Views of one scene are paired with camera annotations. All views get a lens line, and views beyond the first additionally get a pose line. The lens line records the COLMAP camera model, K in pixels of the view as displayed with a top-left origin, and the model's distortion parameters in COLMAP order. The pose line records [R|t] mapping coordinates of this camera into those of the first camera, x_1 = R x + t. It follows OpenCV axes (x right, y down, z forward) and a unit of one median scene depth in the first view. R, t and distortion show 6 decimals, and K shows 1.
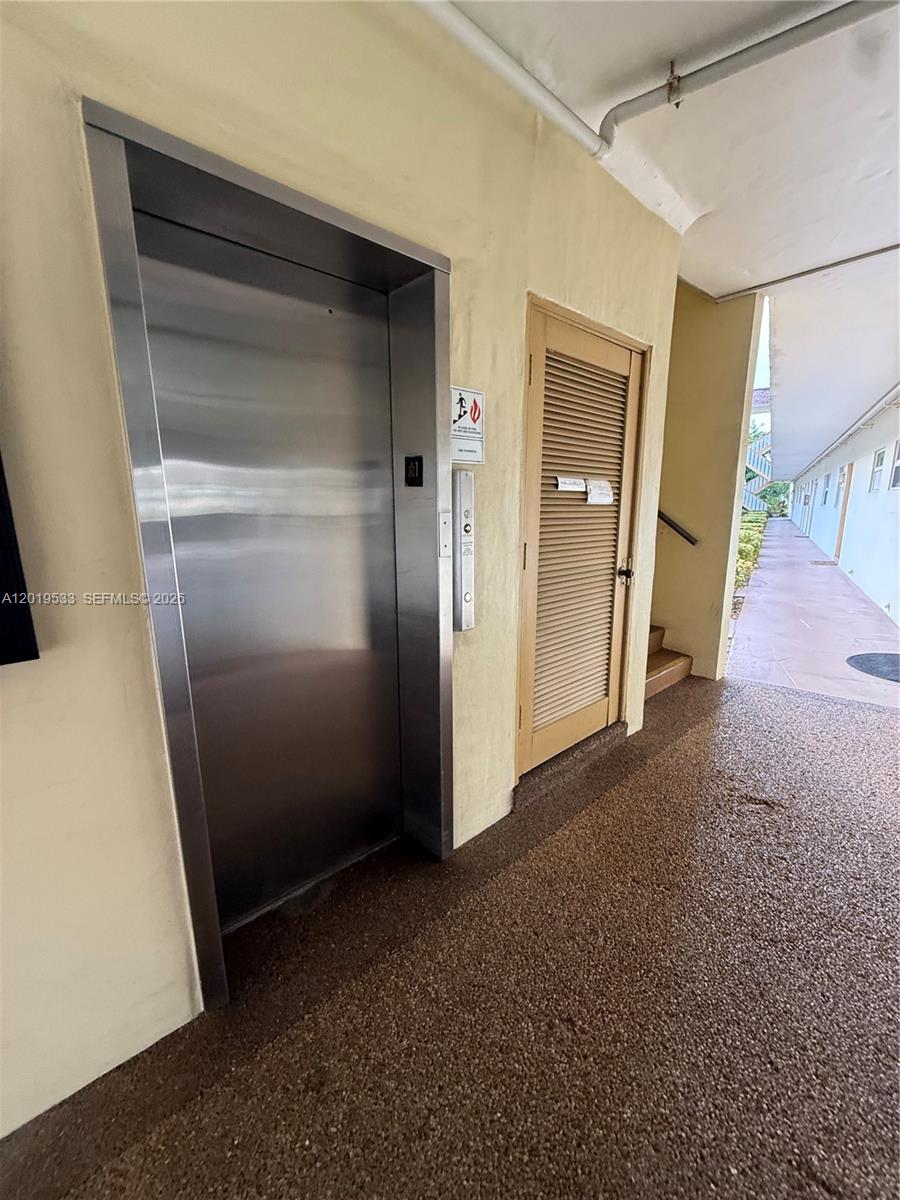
lens RADIAL K [[478.7, 0, 450.5], [0, 478.7, 603.1], [0, 0, 1]] dist [0.000086, -0.000119]
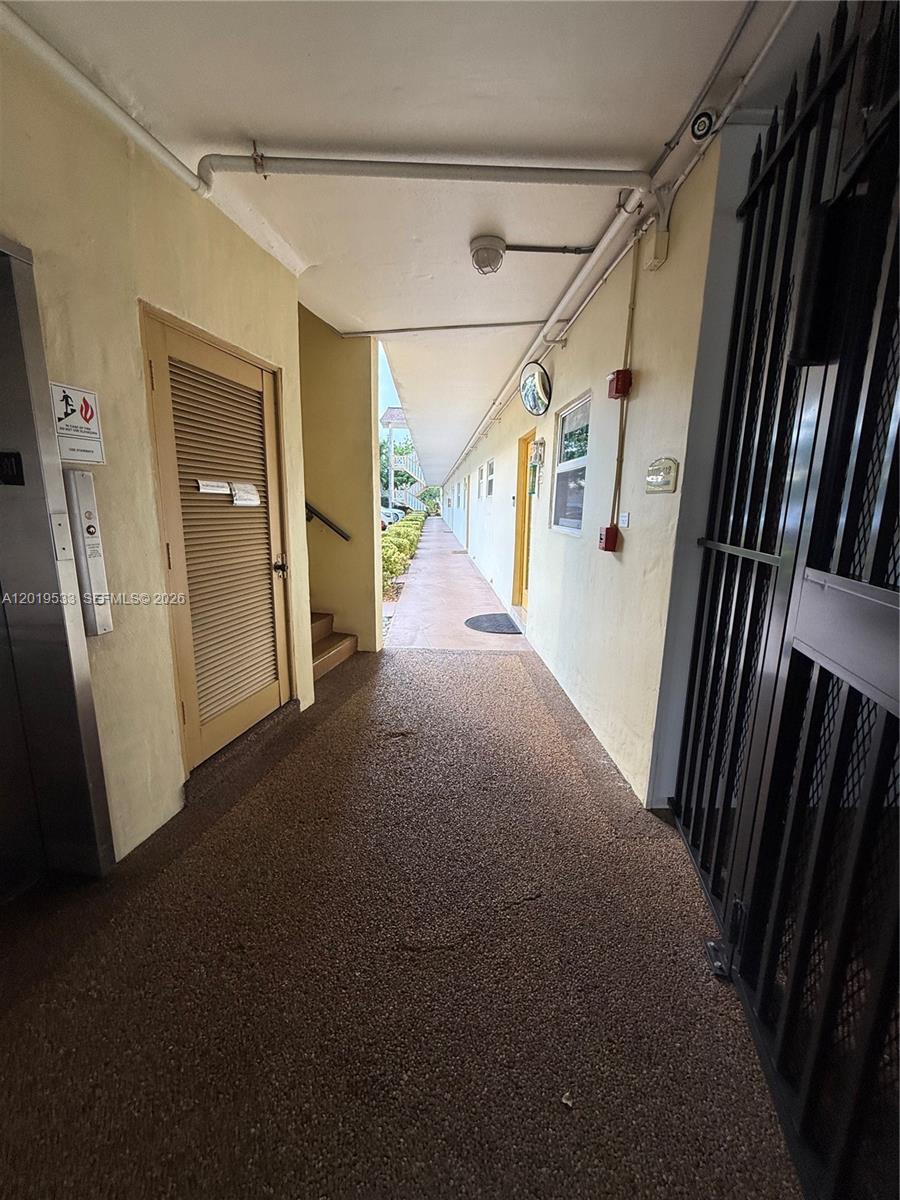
lens RADIAL K [[478.7, 0, 450.6], [0, 478.7, 599.1], [0, 0, 1]] dist [0.000086, -0.000119]
pose [[0.814284, -0.097222, 0.572267, 0.049551], [0.100265, 0.994613, 0.026305, 0.026517], [-0.571742, 0.035959, 0.819645, -0.178140]]
